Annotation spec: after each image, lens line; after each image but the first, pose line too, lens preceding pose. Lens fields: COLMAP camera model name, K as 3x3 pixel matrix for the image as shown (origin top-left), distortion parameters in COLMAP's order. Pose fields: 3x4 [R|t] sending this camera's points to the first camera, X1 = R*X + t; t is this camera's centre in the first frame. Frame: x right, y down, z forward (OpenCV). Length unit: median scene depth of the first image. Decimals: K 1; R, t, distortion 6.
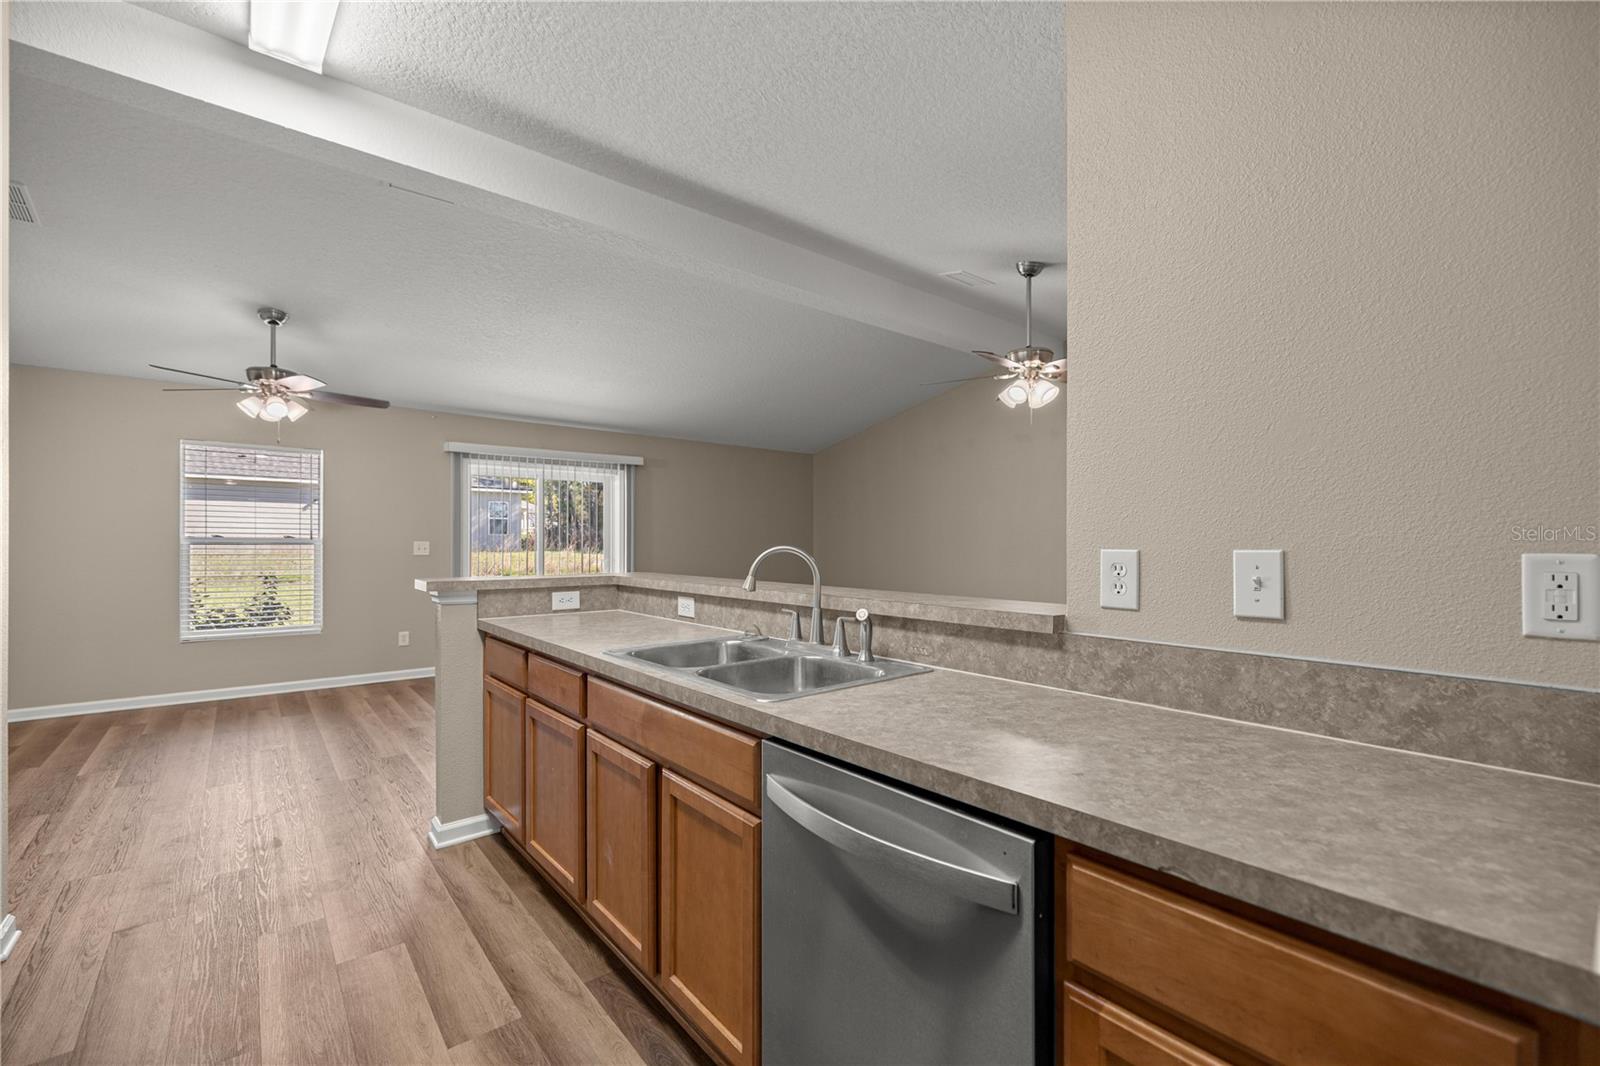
lens RADIAL K [[679.2, 0, 803.4], [0, 679.2, 545.5], [0, 0, 1]] dist [-0.002189, -0.000389]
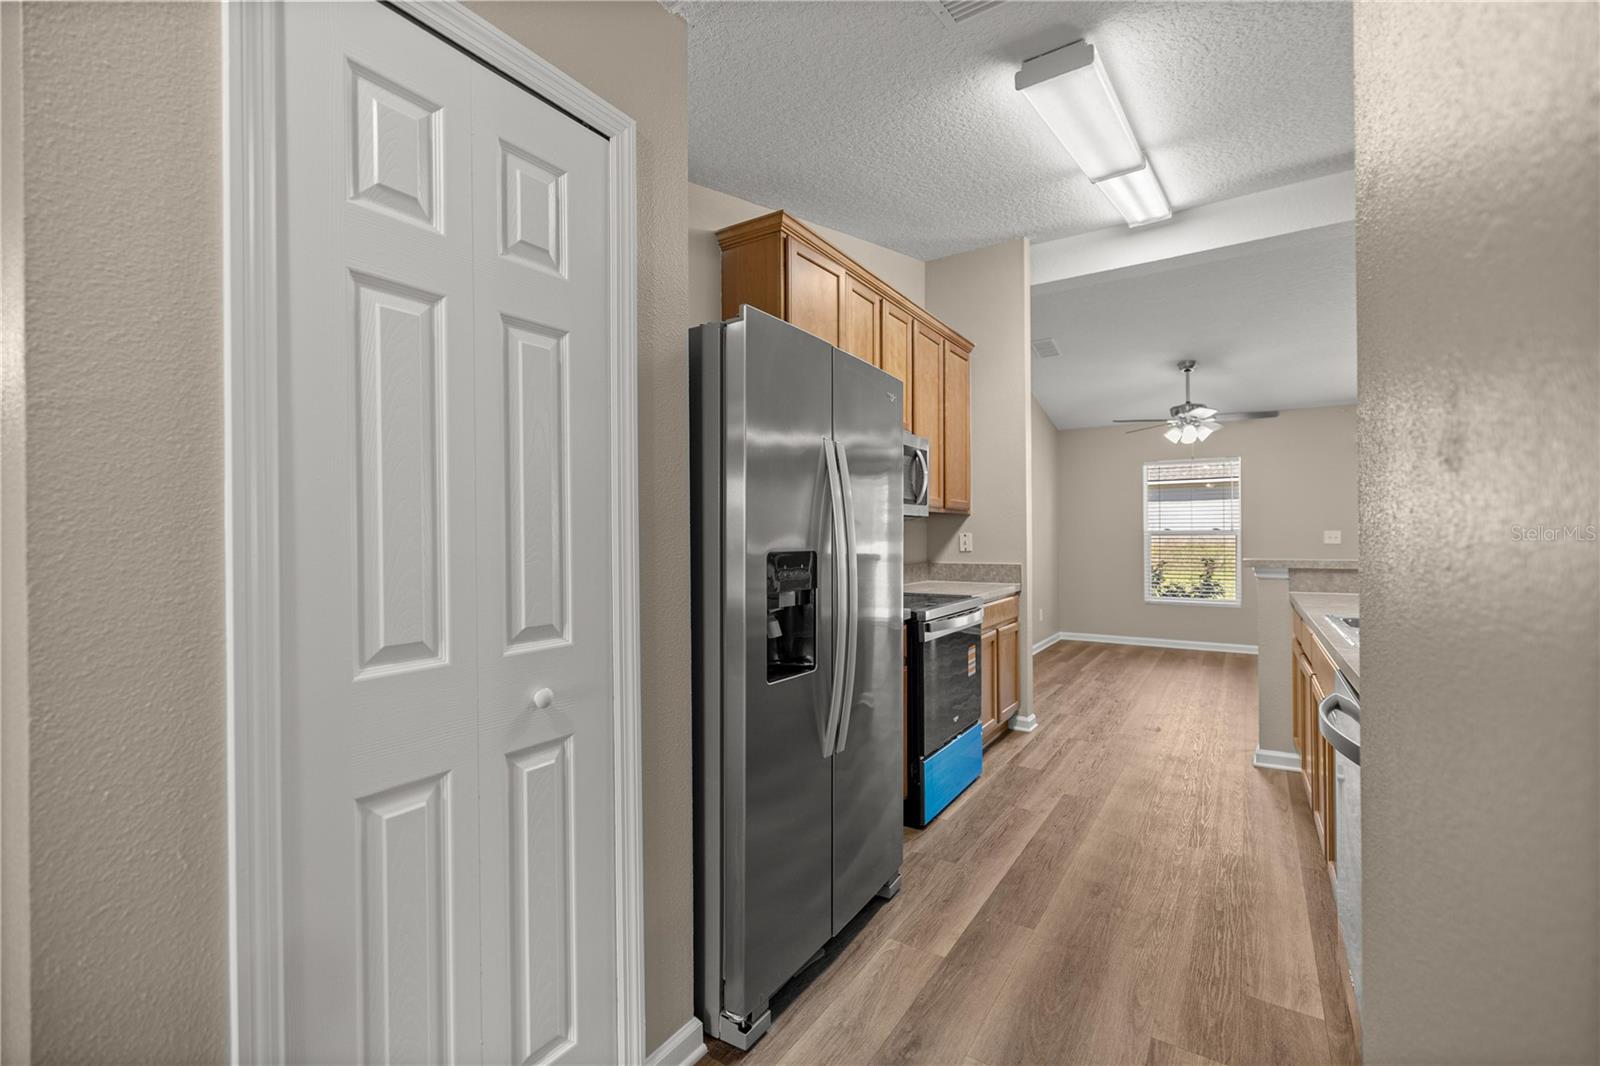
lens RADIAL K [[666.3, 0, 806.1], [0, 666.3, 530.1], [0, 0, 1]] dist [-0.000242, -0.000038]
pose [[0.290874, -0.016339, -0.956622, 0.264258], [0.005280, 0.999866, -0.015472, 0.006624], [0.956747, -0.000550, 0.290921, -0.116249]]
